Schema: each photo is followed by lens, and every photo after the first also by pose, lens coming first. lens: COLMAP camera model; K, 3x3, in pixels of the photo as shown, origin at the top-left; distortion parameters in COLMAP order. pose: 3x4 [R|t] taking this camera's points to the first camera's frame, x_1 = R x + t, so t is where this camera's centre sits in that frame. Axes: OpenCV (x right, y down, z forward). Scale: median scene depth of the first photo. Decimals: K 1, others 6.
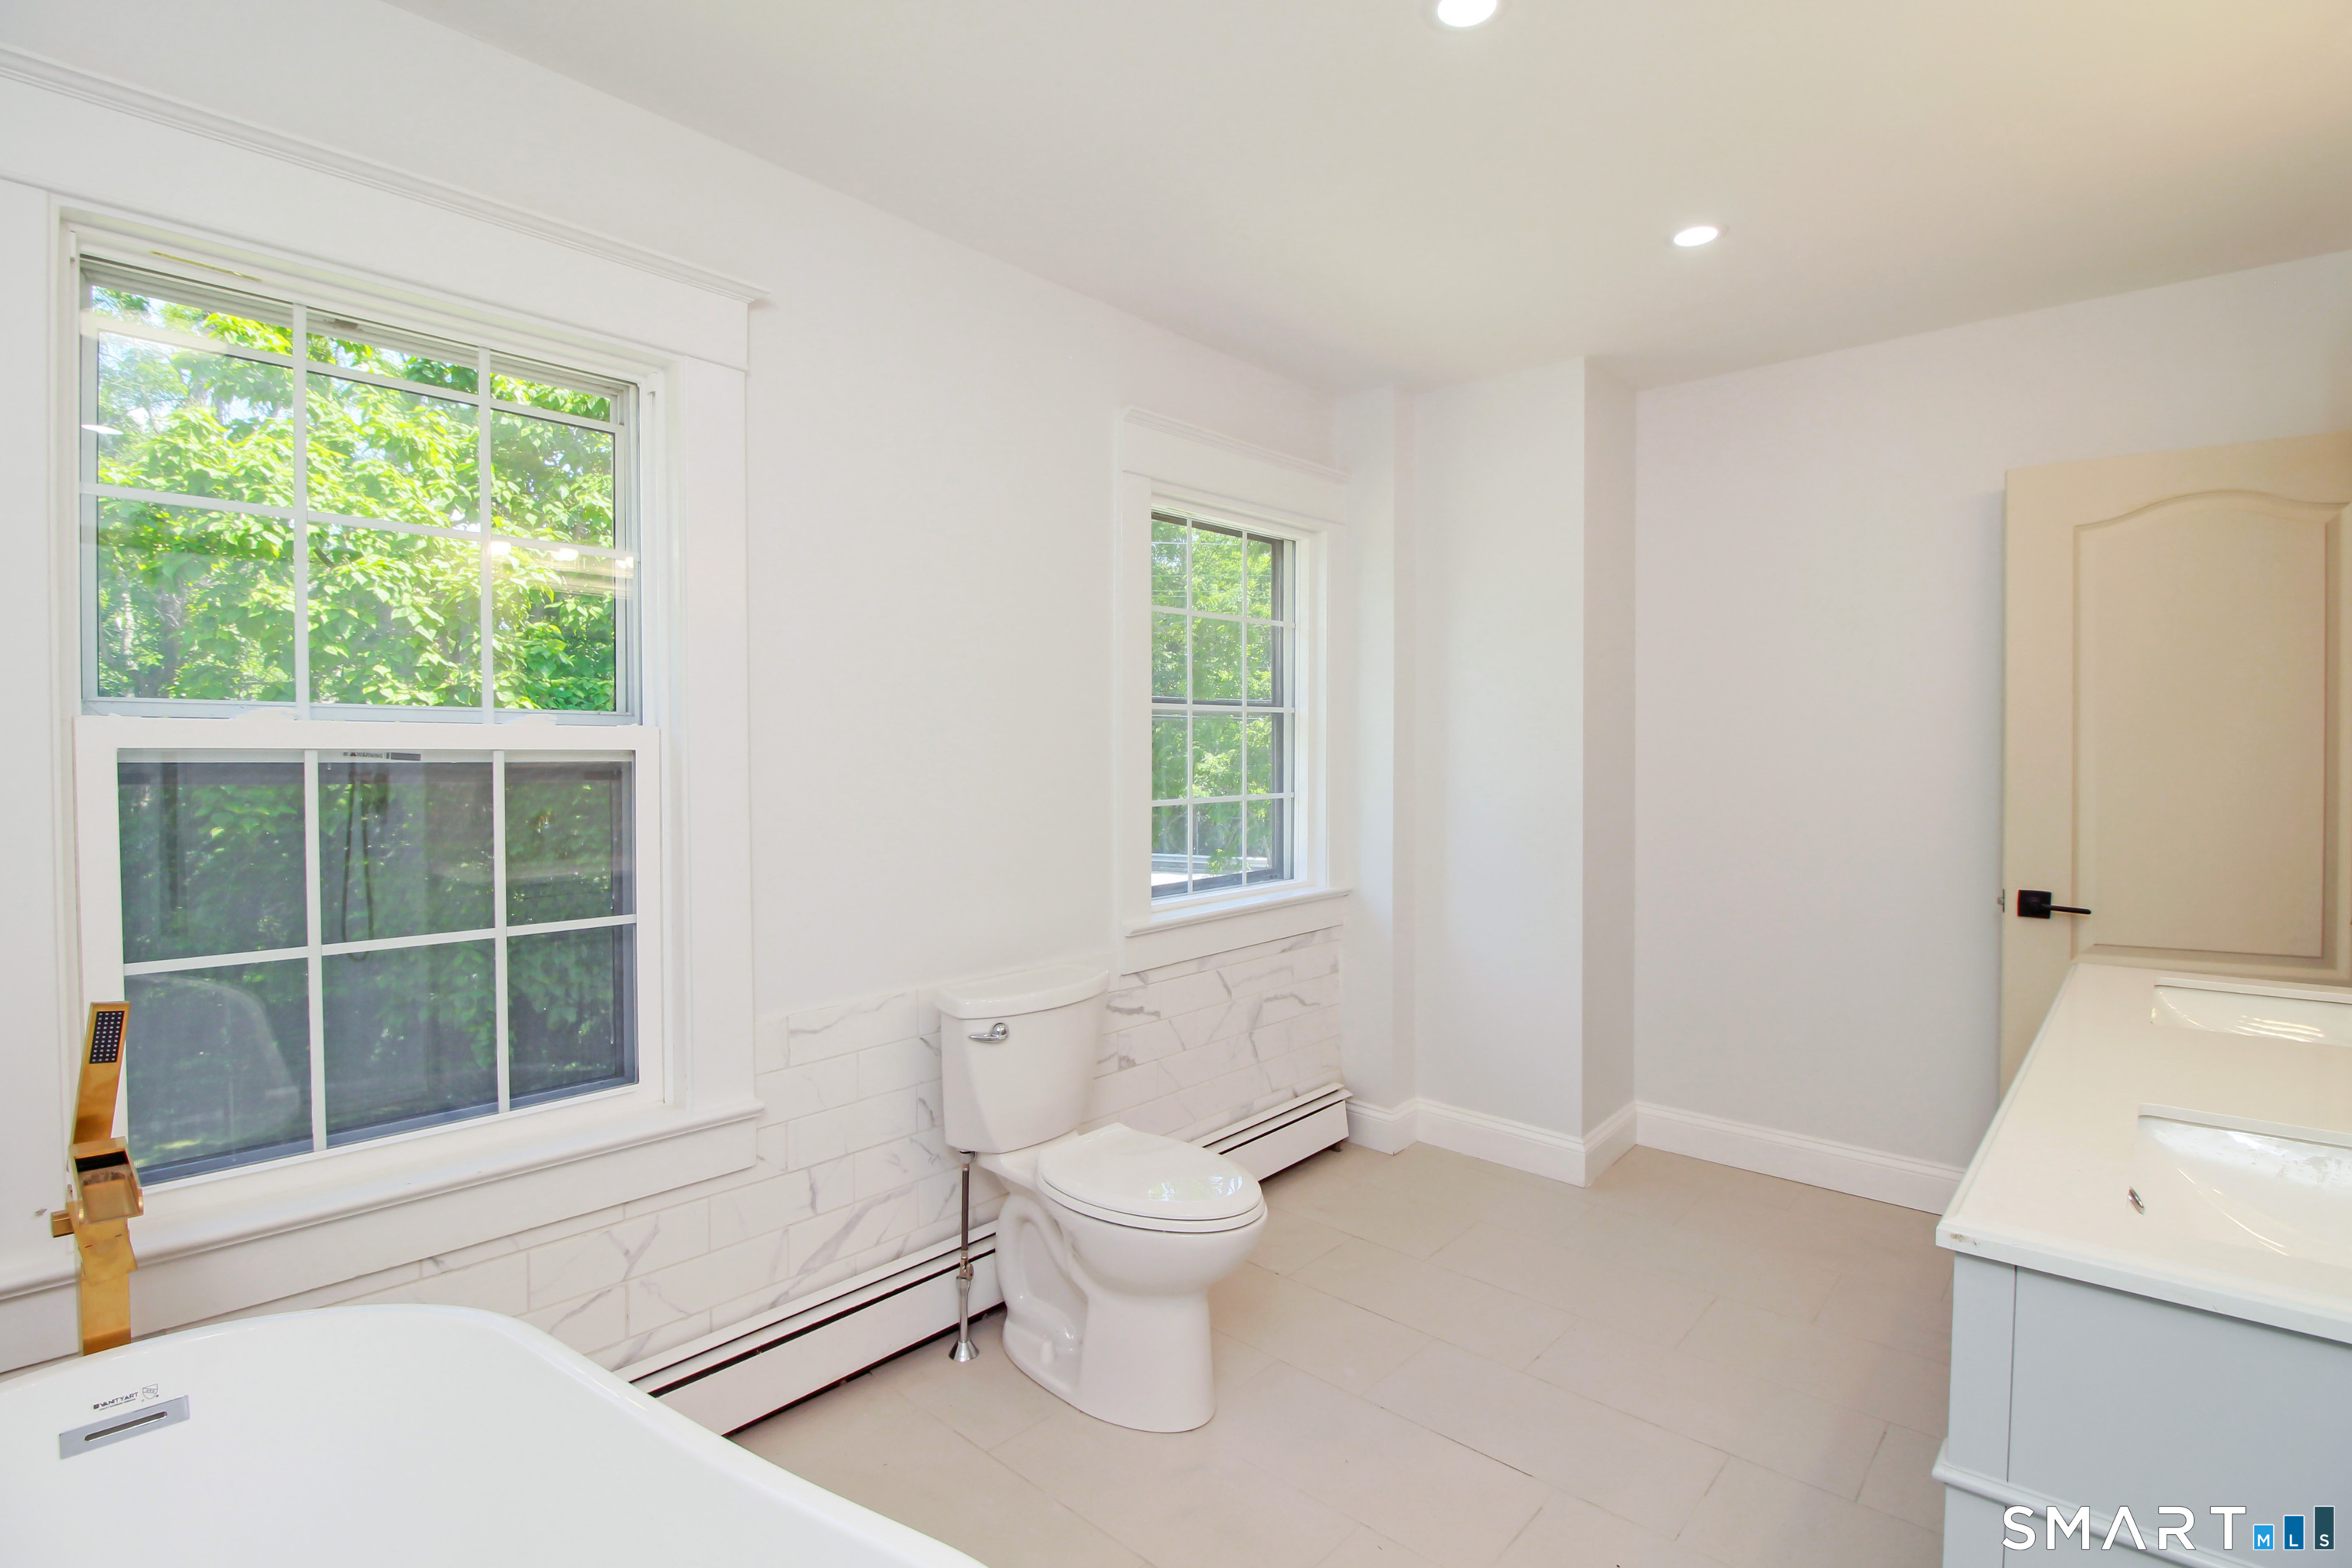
lens RADIAL K [[1082.6, 0, 1173.3], [0, 1082.6, 776.4], [0, 0, 1]] dist [-0.002243, -0.000466]
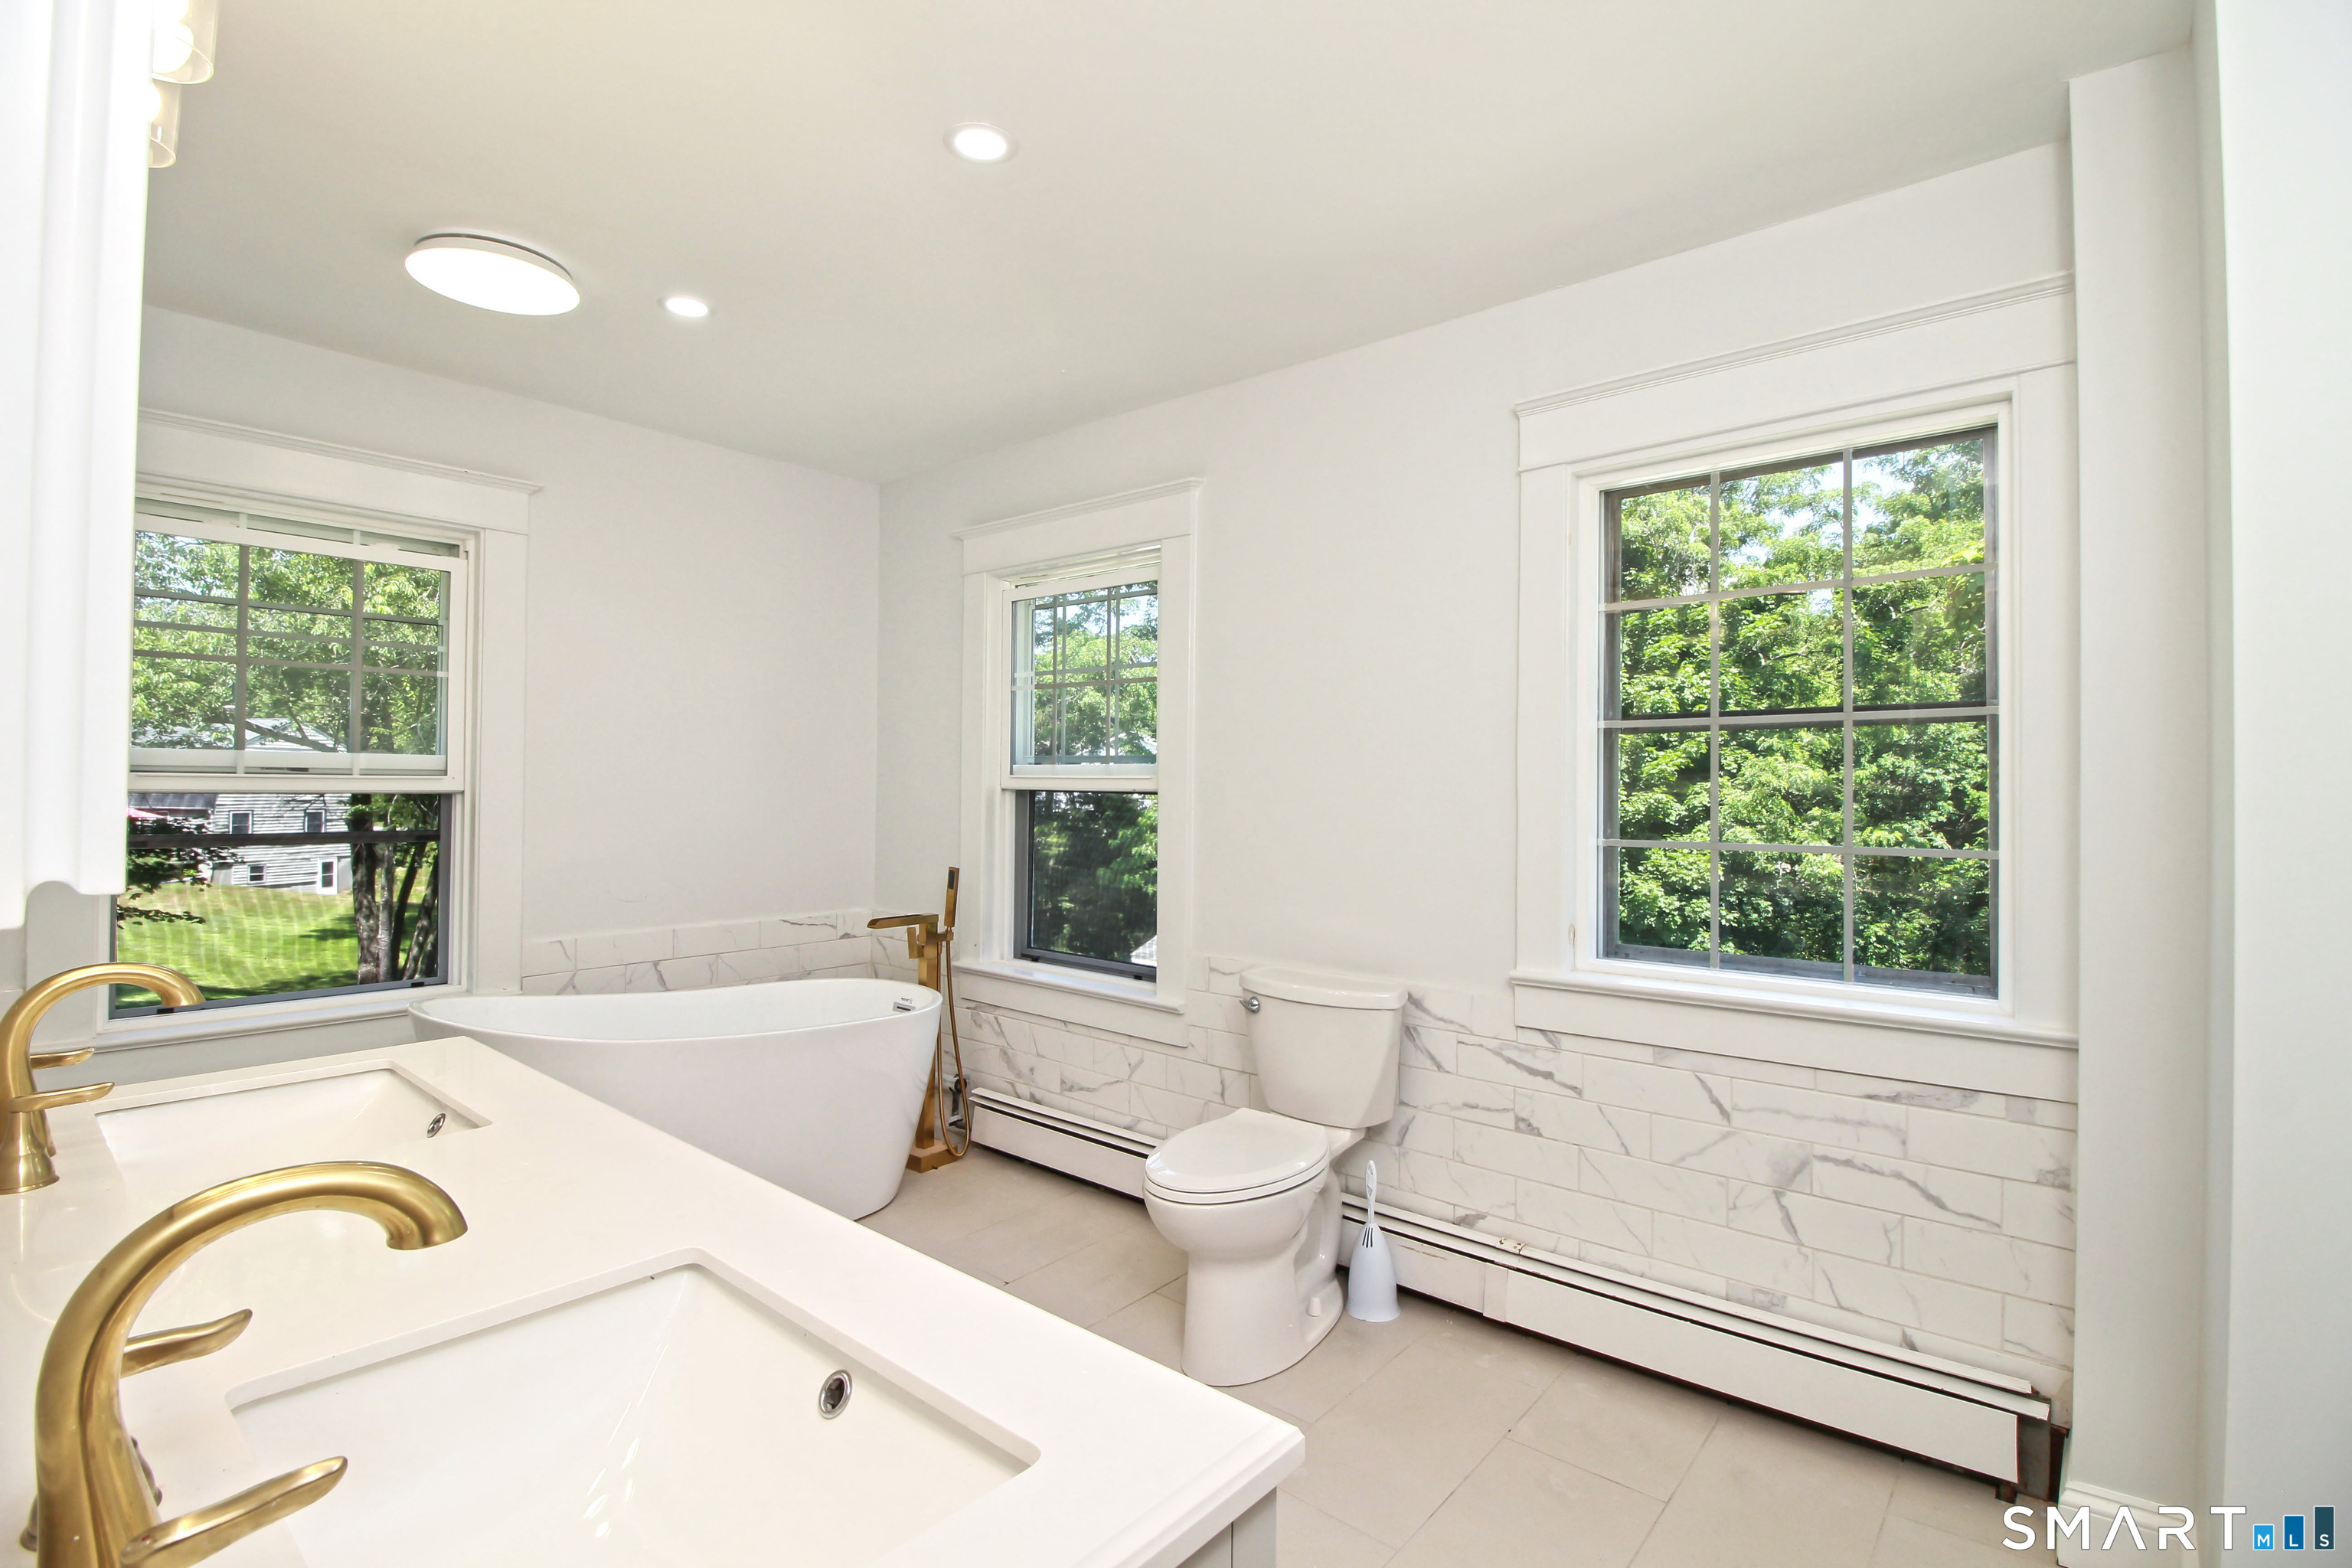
lens RADIAL K [[1082.6, 0, 1175.7], [0, 1082.6, 782.4], [0, 0, 1]] dist [-0.002243, -0.000466]
pose [[0.026154, -0.012984, -0.999574, 0.810702], [-0.031609, 0.999405, -0.013809, 0.000506], [0.999158, 0.031956, 0.025728, 0.645665]]
